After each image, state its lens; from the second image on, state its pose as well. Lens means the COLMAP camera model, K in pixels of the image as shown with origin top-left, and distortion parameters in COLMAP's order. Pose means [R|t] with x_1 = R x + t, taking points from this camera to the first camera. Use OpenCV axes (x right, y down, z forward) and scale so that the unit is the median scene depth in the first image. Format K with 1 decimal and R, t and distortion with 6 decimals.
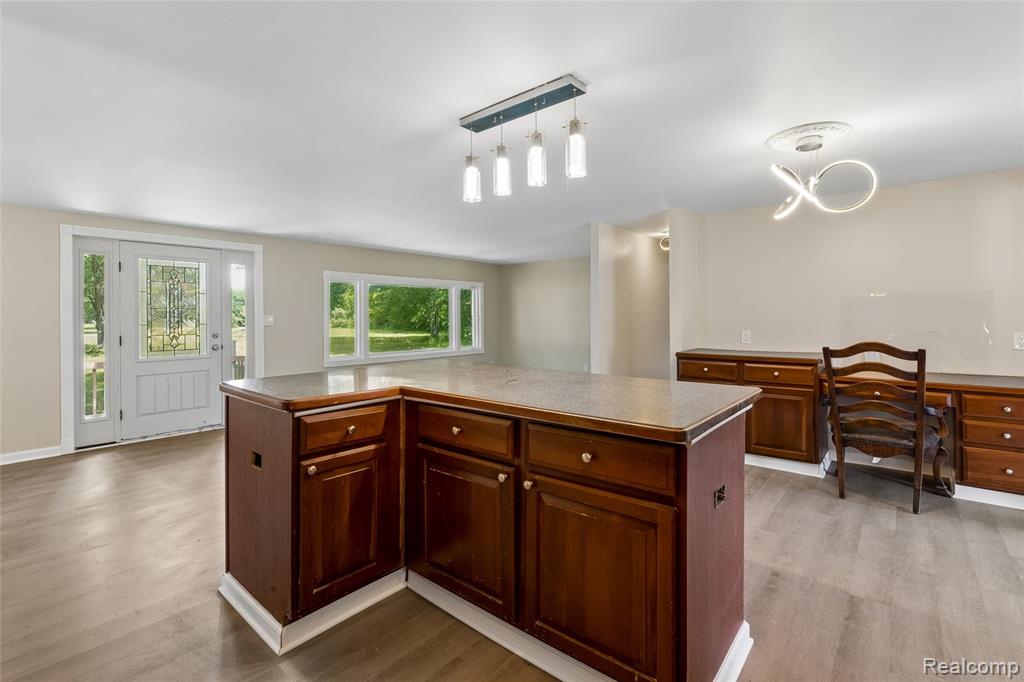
lens RADIAL K [[465.1, 0, 514.2], [0, 465.1, 318.1], [0, 0, 1]] dist [0.001683, 0.000140]
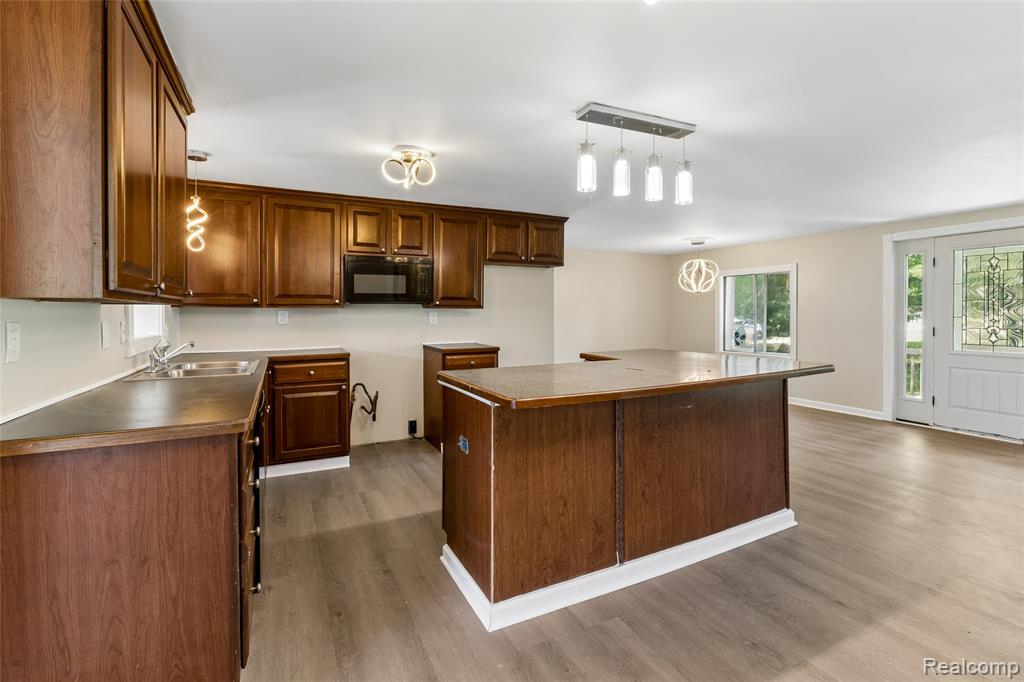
lens RADIAL K [[470.5, 0, 513.1], [0, 470.5, 334.4], [0, 0, 1]] dist [-0.003981, -0.000144]
pose [[-0.395313, 0.049530, -0.917210, 0.562755], [0.004312, 0.998634, 0.052069, -0.005690], [0.918536, 0.016629, -0.394987, 0.578156]]
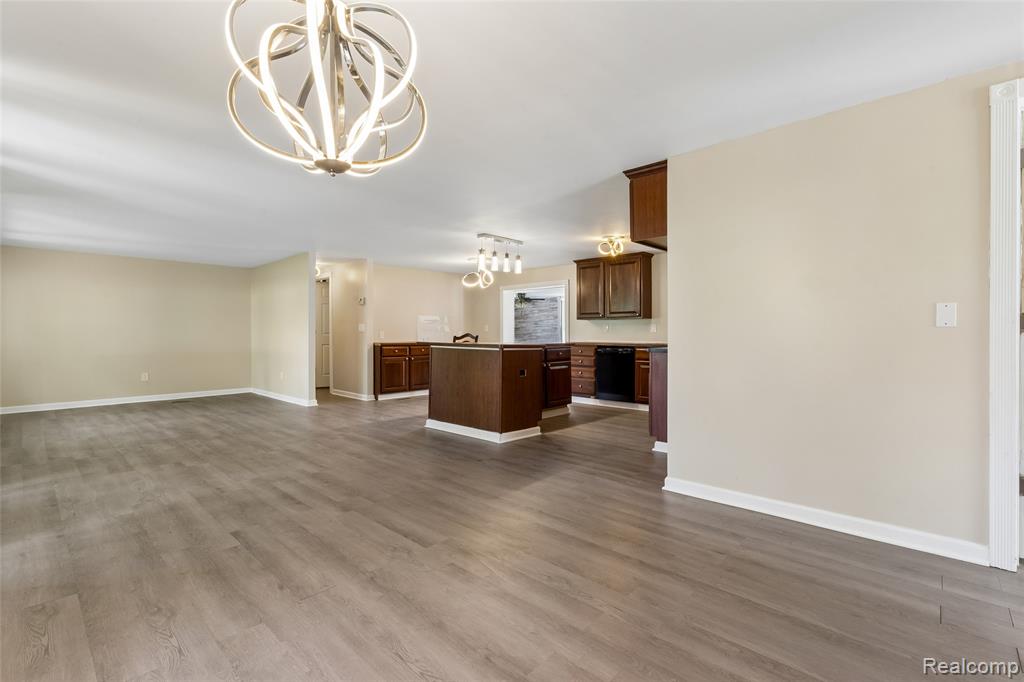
lens RADIAL K [[462.9, 0, 509.7], [0, 462.9, 336.1], [0, 0, 1]] dist [-0.000029, 0.000085]
pose [[0.044411, 0.003148, 0.999008, -1.325708], [-0.003254, 0.999990, -0.003007, 0.050674], [-0.999008, -0.003118, 0.044421, 0.426392]]
